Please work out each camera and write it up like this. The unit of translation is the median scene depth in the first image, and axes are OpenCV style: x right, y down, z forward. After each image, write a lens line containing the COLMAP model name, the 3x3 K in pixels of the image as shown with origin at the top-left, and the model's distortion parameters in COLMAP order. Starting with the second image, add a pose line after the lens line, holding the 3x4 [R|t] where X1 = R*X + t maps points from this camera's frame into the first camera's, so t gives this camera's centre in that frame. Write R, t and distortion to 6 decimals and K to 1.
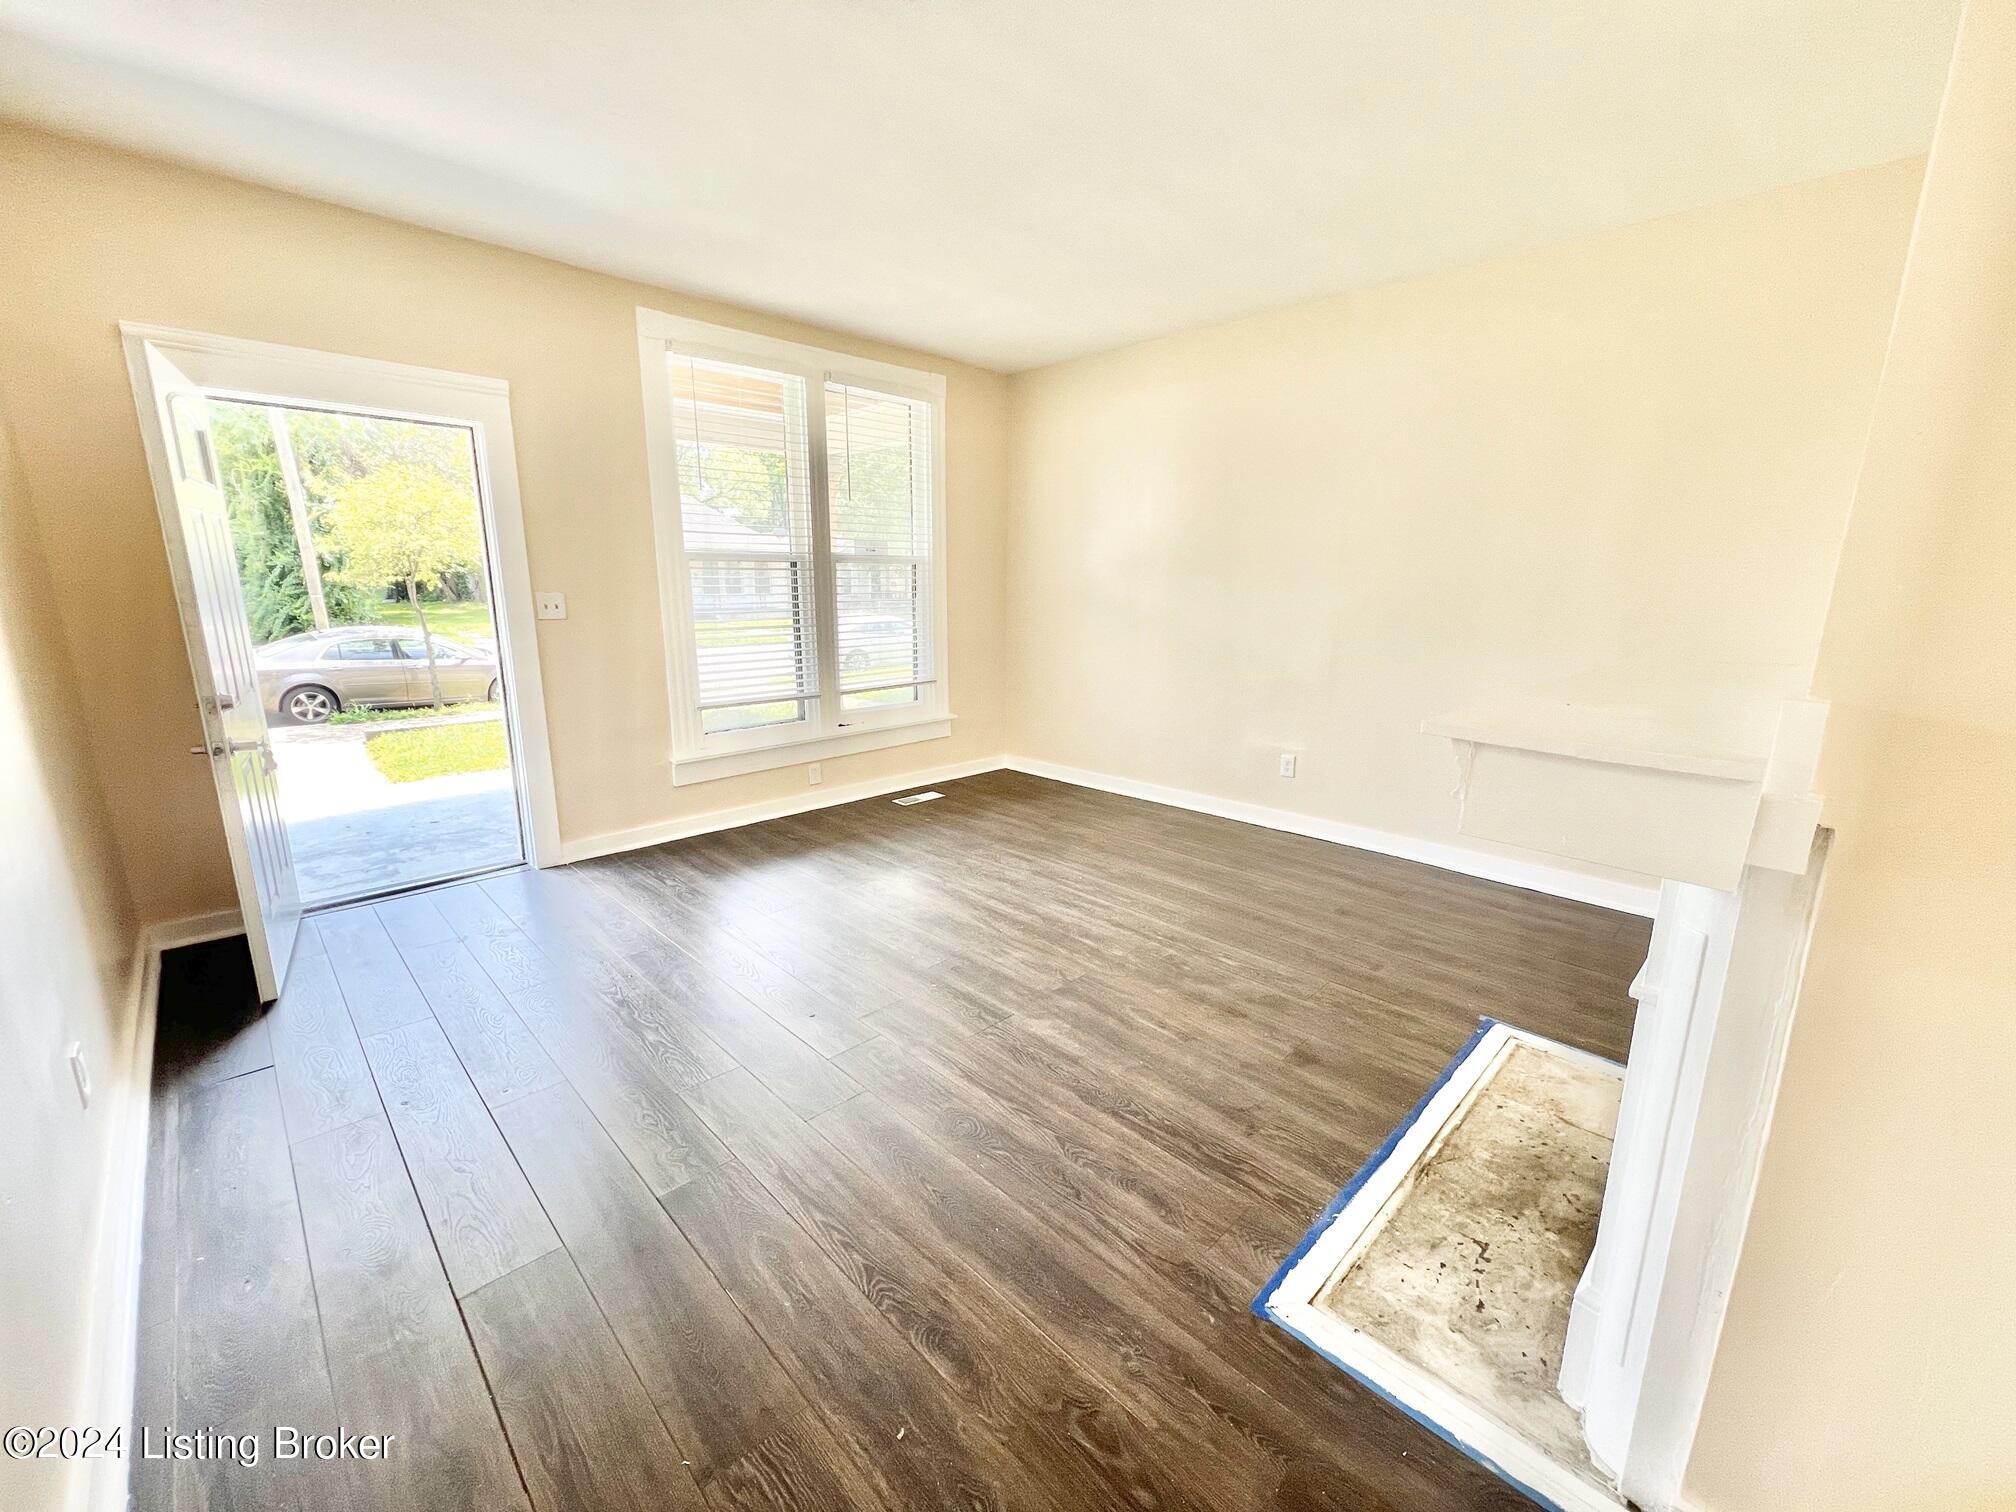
lens RADIAL K [[819.3, 0, 998.7], [0, 819.3, 756.3], [0, 0, 1]] dist [-0.002392, 0.001093]
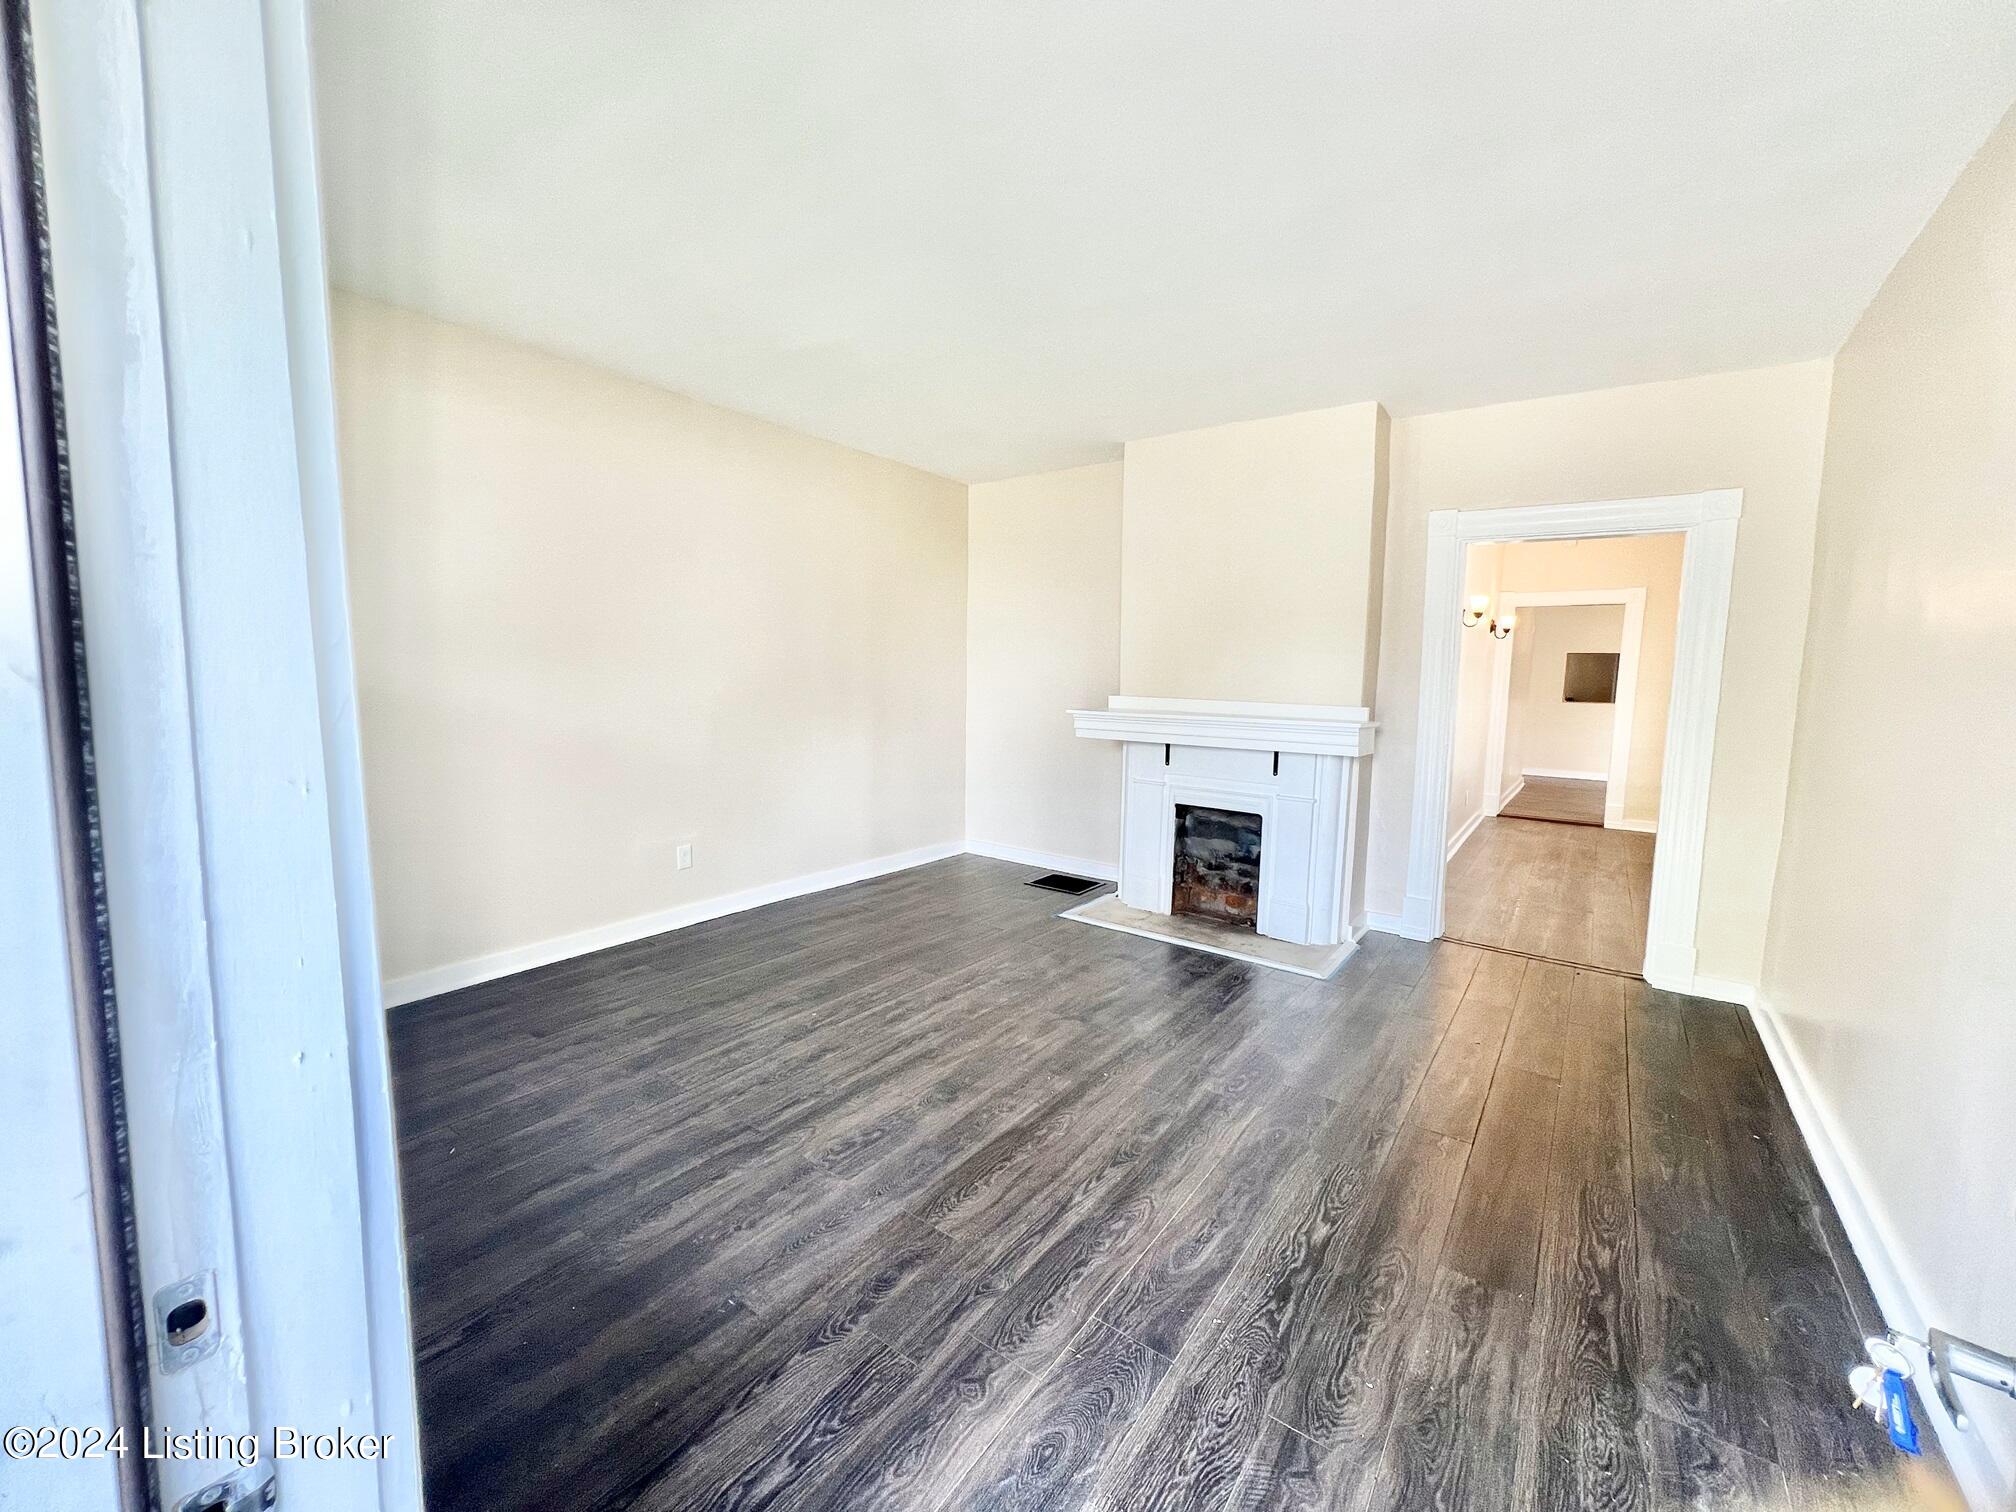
lens RADIAL K [[819.3, 0, 997.6], [0, 819.3, 757.6], [0, 0, 1]] dist [-0.002392, 0.001093]
pose [[-0.165518, -0.115687, 0.979398, -0.757246], [0.185034, 0.971817, 0.146062, -0.208383], [-0.968693, 0.205398, -0.139447, 0.891906]]
